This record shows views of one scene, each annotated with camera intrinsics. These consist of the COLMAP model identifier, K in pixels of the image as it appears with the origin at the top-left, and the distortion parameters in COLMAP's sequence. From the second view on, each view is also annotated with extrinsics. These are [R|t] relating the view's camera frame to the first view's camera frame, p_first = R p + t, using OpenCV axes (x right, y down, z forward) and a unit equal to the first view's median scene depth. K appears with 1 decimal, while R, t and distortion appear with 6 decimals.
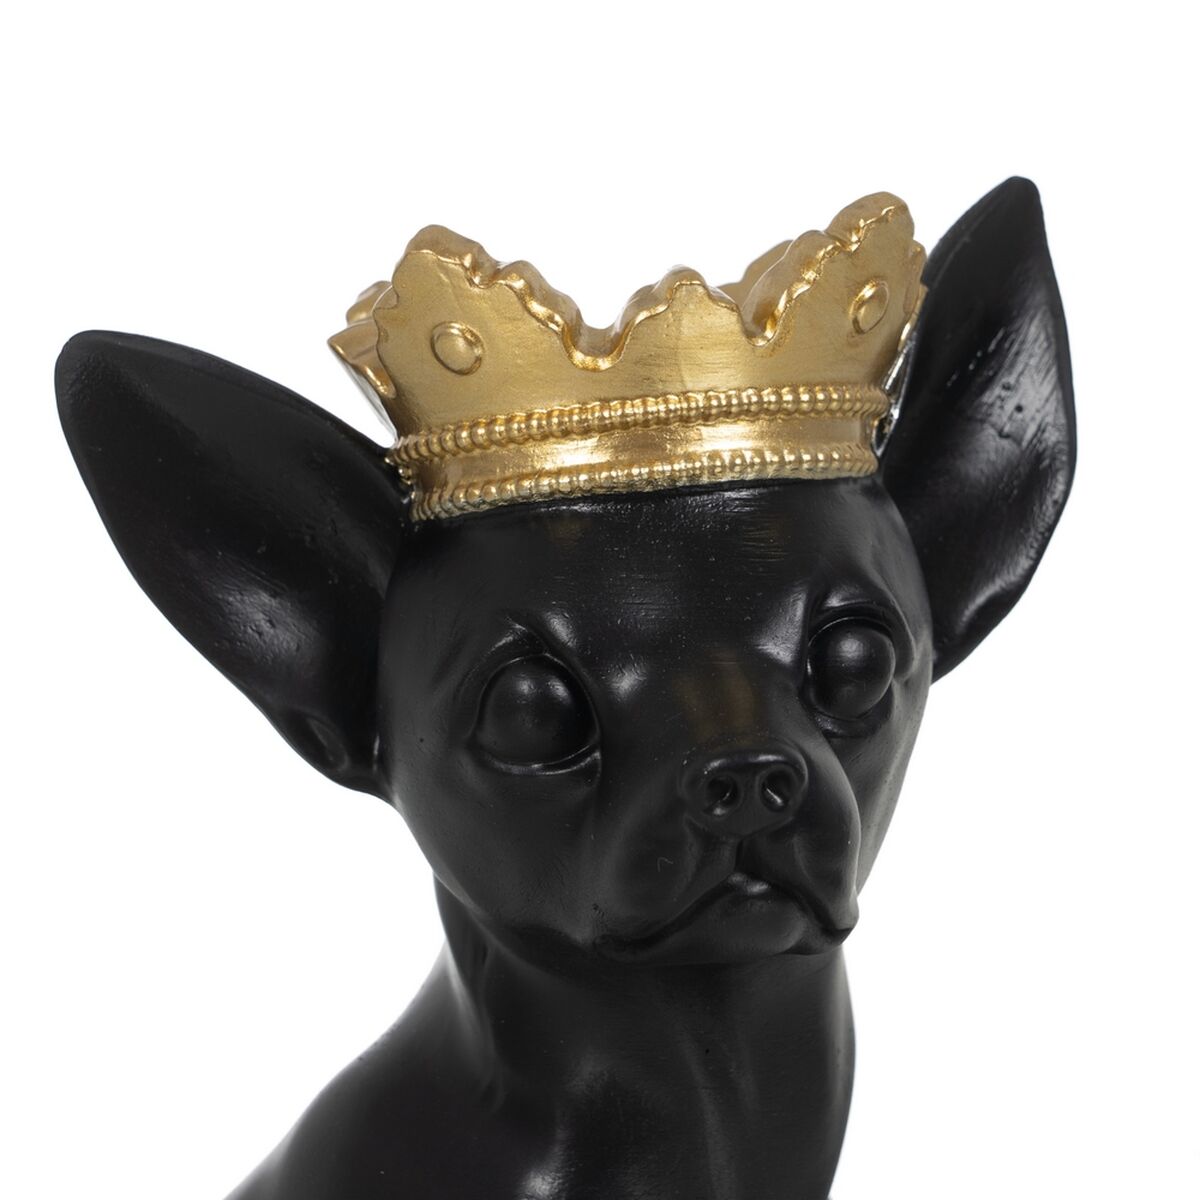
lens RADIAL K [[5993.4, 0, 600.1], [0, 5993.4, 599.5], [0, 0, 1]] dist [-0.188353, 0.000000]
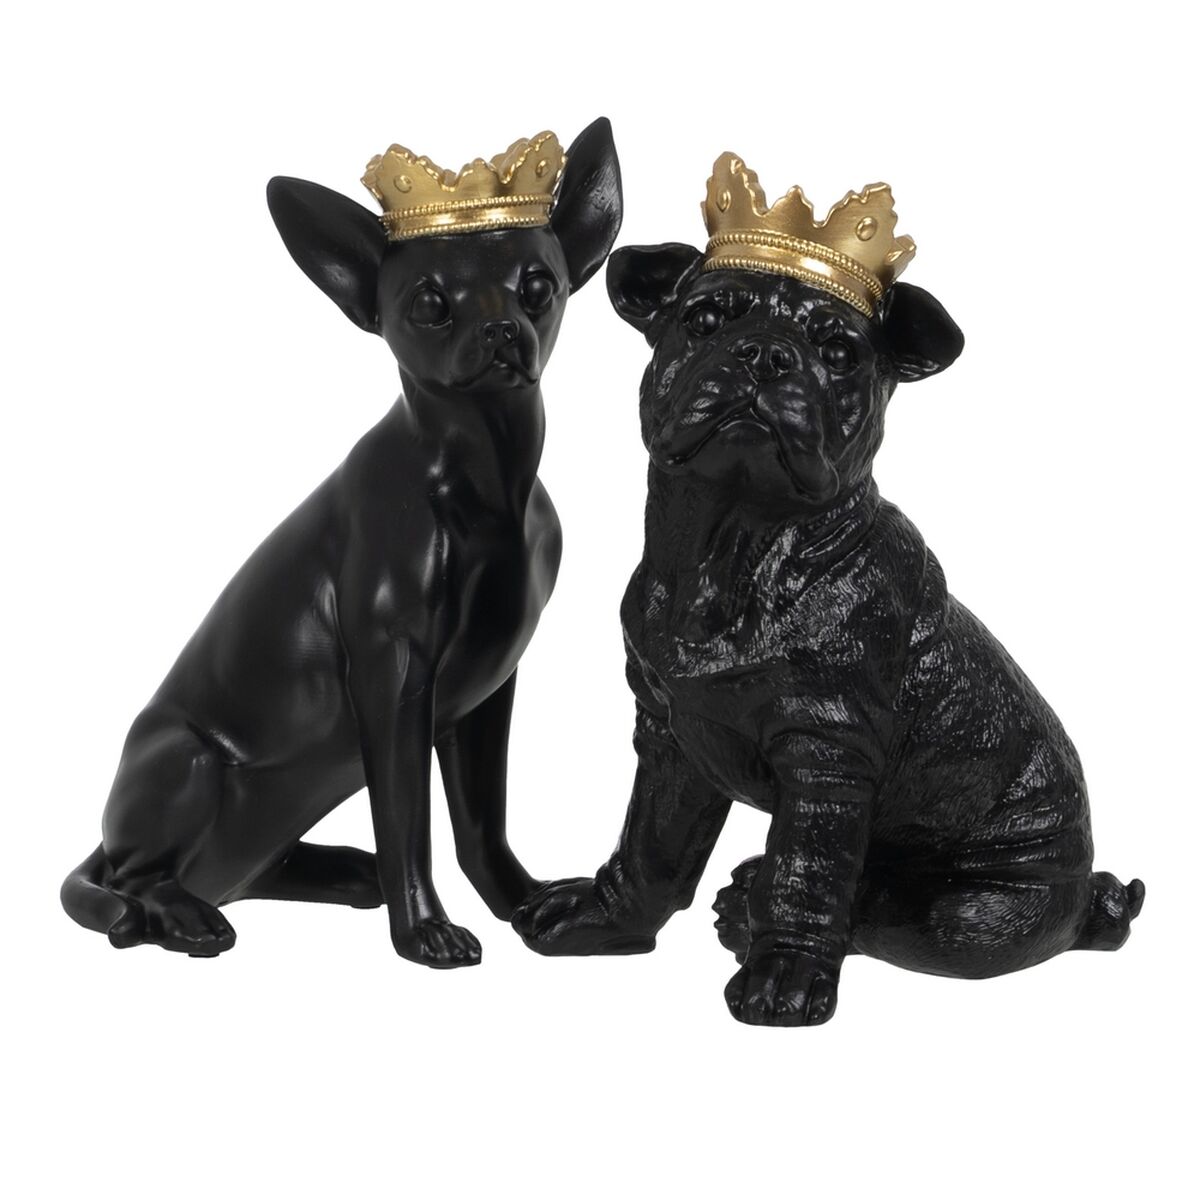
lens RADIAL K [[5993.4, 0, 600.6], [0, 5993.4, 600.3], [0, 0, 1]] dist [-0.188353, 0.000000]
pose [[0.999988, -0.002178, -0.004446, 0.085947], [0.002507, 0.997159, 0.075284, -0.058959], [0.004269, -0.075295, 0.997152, -1.953931]]
